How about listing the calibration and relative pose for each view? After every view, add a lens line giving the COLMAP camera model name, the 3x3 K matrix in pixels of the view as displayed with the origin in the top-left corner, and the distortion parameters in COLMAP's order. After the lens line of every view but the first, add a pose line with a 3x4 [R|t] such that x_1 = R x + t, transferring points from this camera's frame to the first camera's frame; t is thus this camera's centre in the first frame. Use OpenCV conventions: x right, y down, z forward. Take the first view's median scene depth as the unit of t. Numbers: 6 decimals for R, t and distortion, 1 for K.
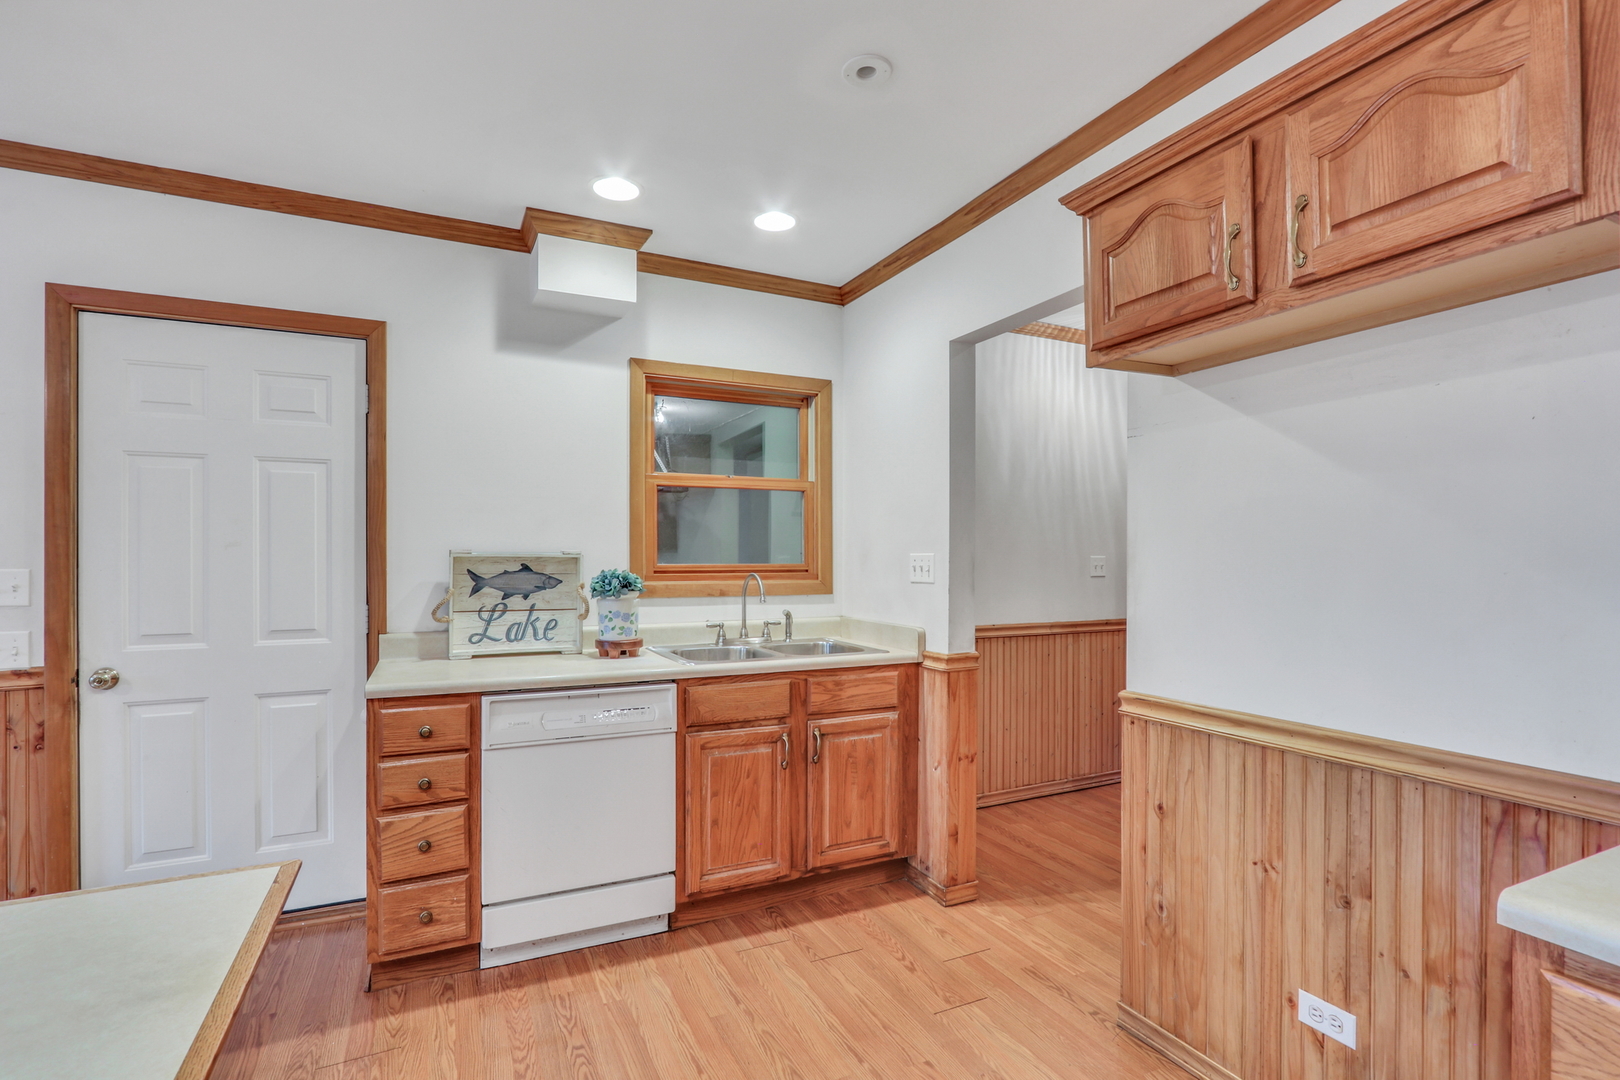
lens RADIAL K [[754.6, 0, 803.7], [0, 754.6, 560.4], [0, 0, 1]] dist [-0.011001, 0.000573]
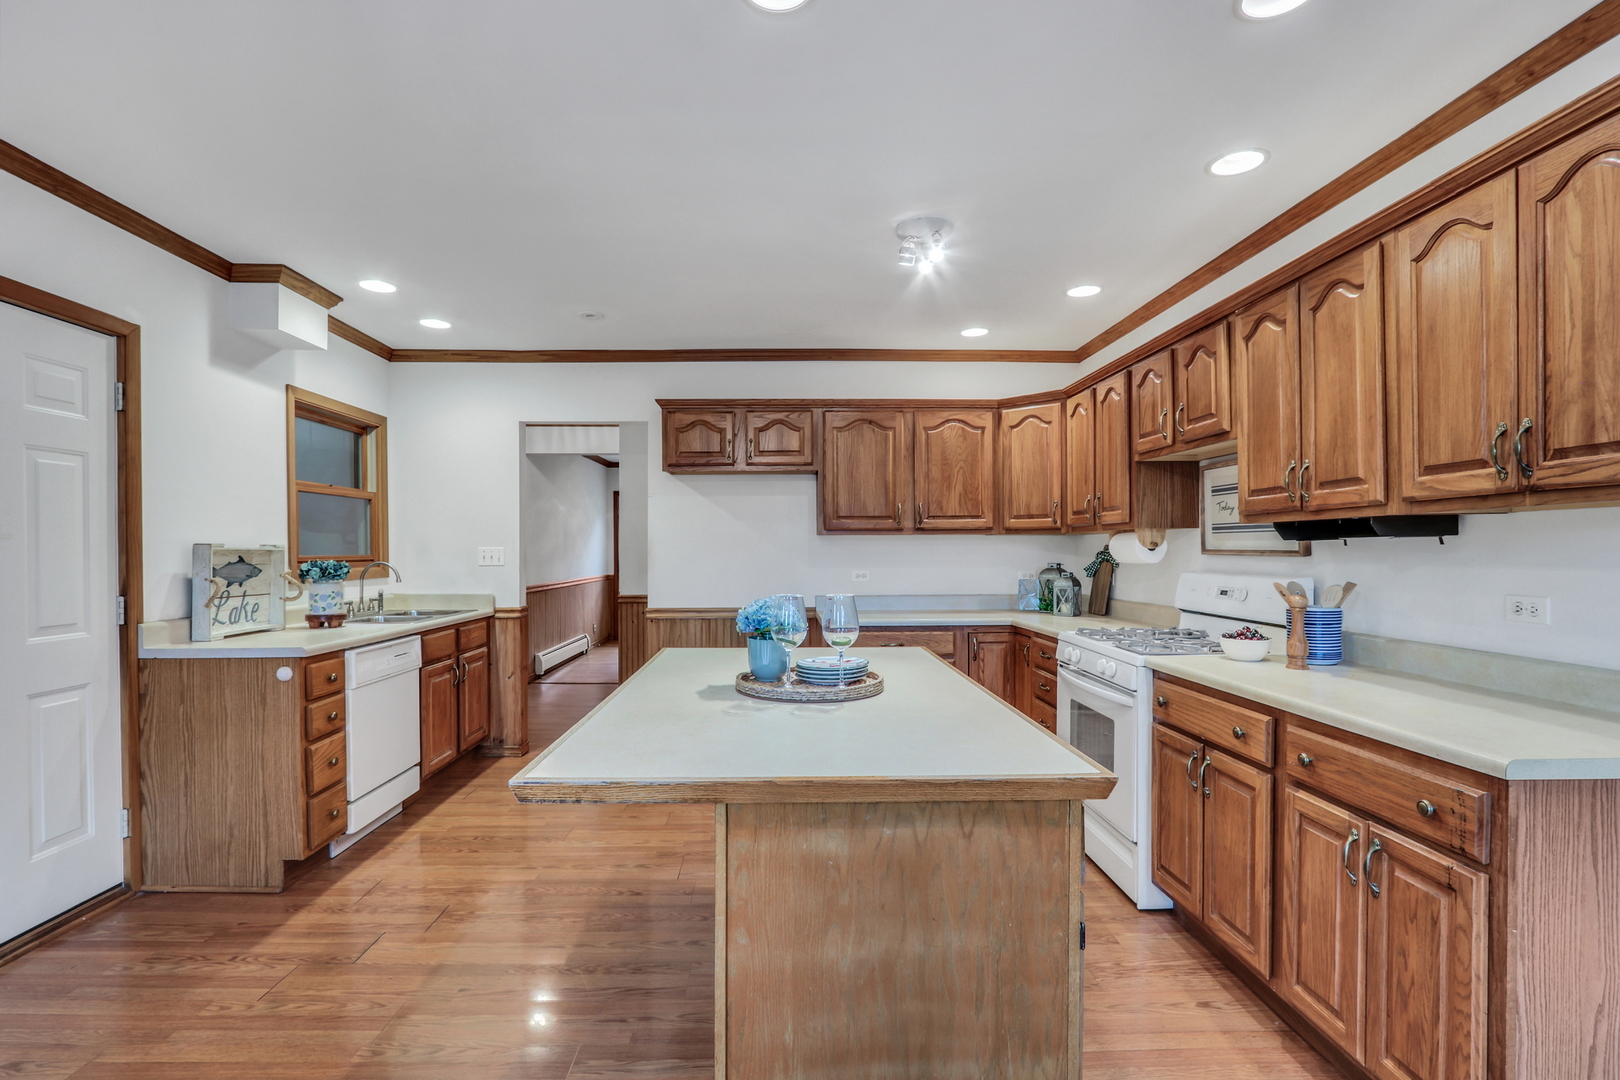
lens RADIAL K [[754.6, 0, 803.1], [0, 754.6, 545.9], [0, 0, 1]] dist [-0.011001, 0.000573]
pose [[0.397591, 0.002629, 0.917559, -1.101838], [0.008071, 0.999947, -0.006363, 0.003636], [-0.917527, 0.009935, 0.397549, -0.252367]]
